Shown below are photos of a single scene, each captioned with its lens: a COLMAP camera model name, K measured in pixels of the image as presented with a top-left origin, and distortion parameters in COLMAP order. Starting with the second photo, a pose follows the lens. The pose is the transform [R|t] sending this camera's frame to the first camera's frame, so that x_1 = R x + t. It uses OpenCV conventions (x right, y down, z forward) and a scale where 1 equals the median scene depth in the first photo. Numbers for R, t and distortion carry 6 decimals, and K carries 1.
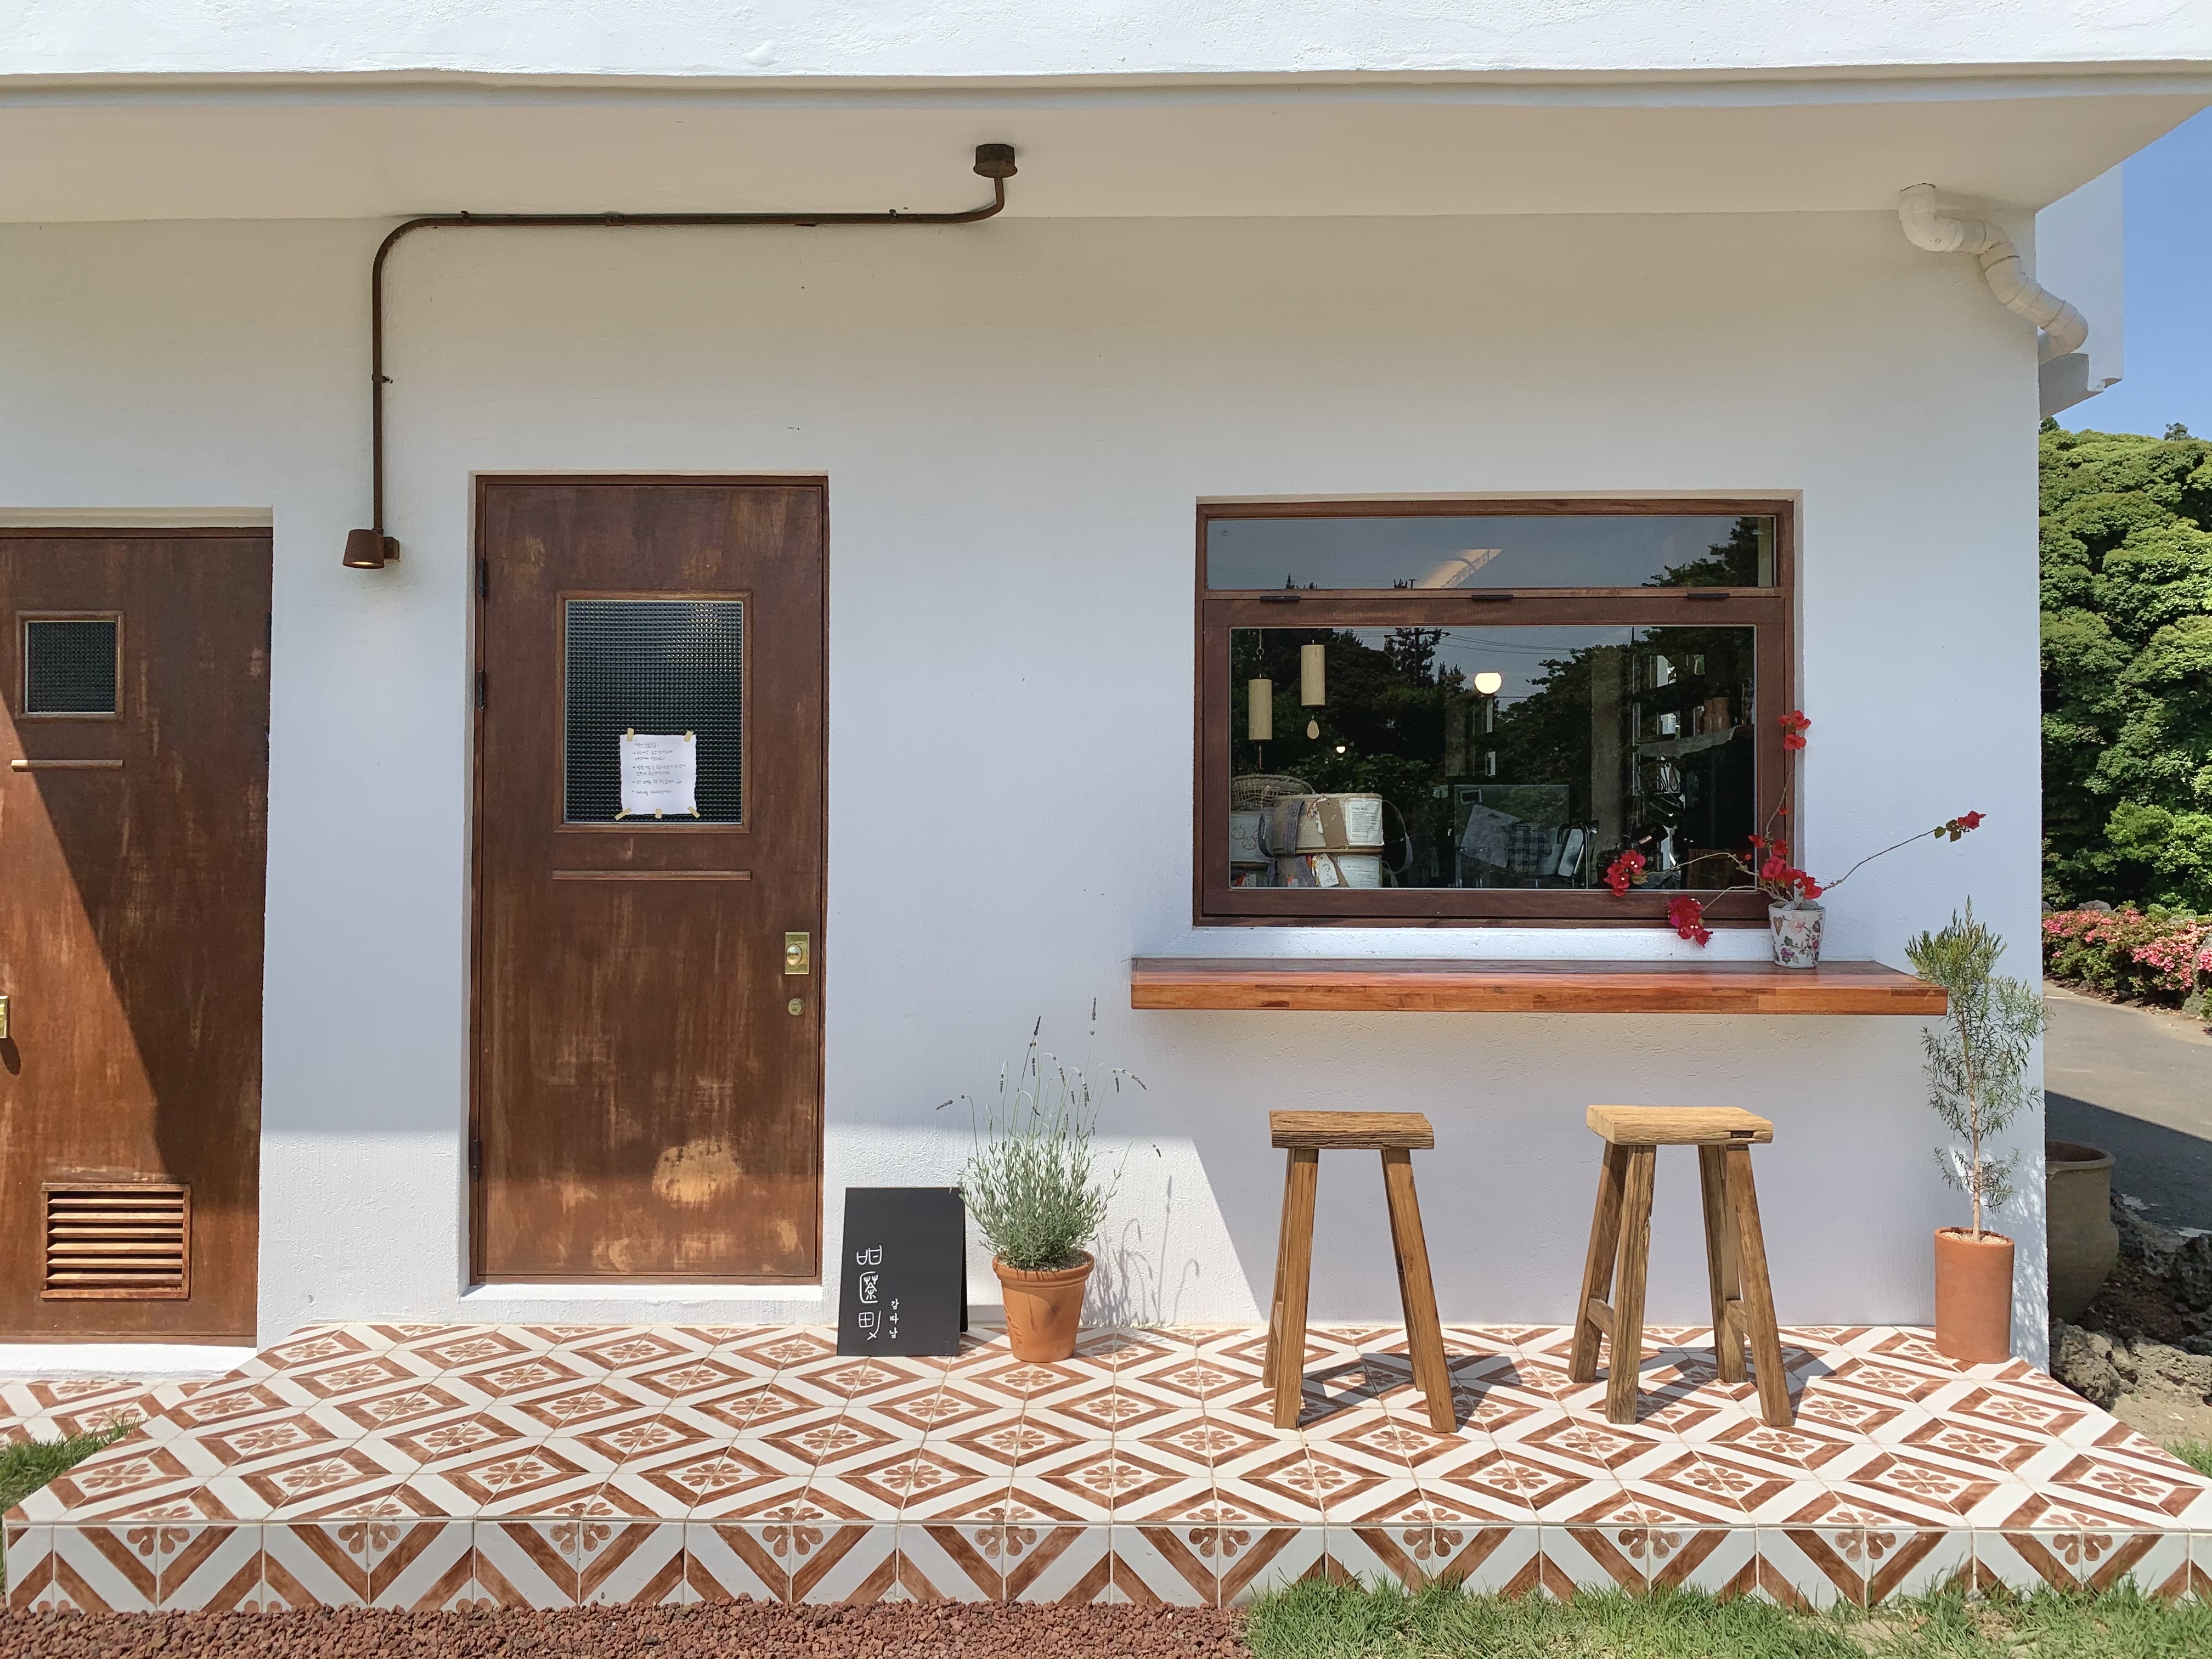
lens RADIAL K [[1701.9, 0, 1099.9], [0, 1701.9, 827.7], [0, 0, 1]] dist [0.020802, -0.013464]
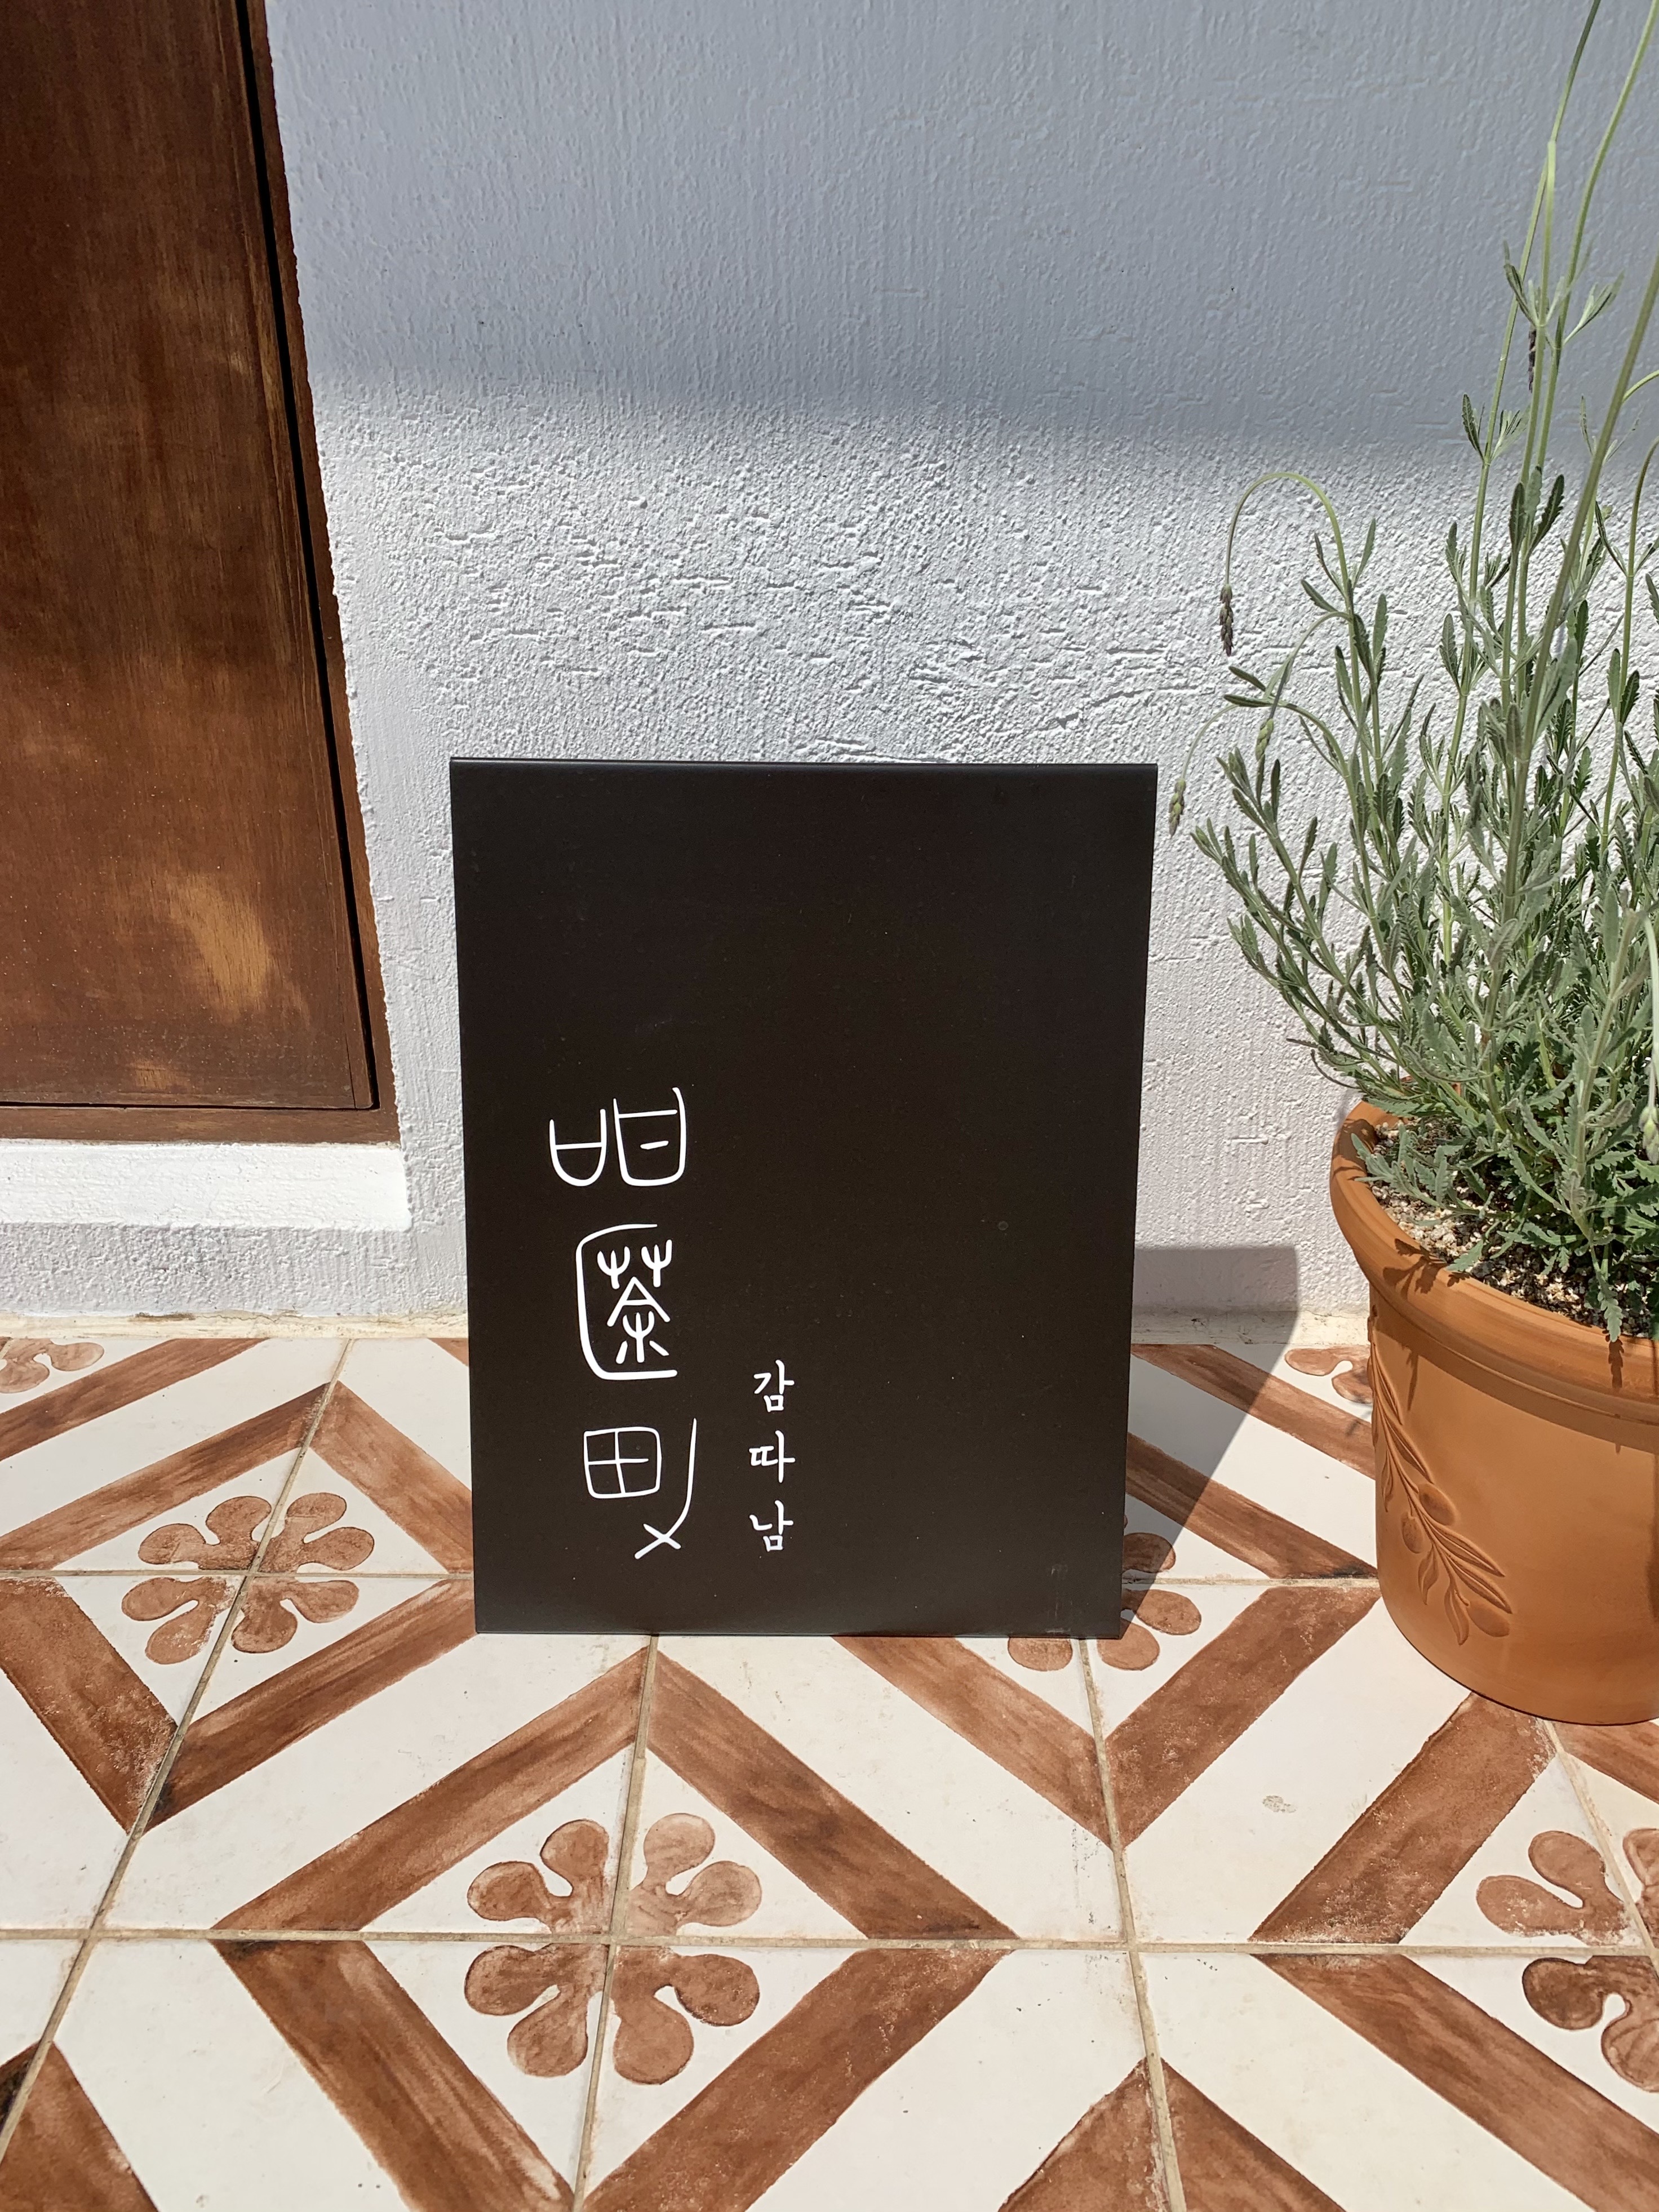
lens RADIAL K [[1702.0, 0, 832.7], [0, 1702.0, 1101.9], [0, 0, 1]] dist [0.020802, -0.013464]
pose [[0.999464, -0.007270, 0.031922, -0.114959], [-0.007922, 0.892360, 0.451254, 0.162255], [-0.031767, -0.451265, 0.891824, 0.817150]]
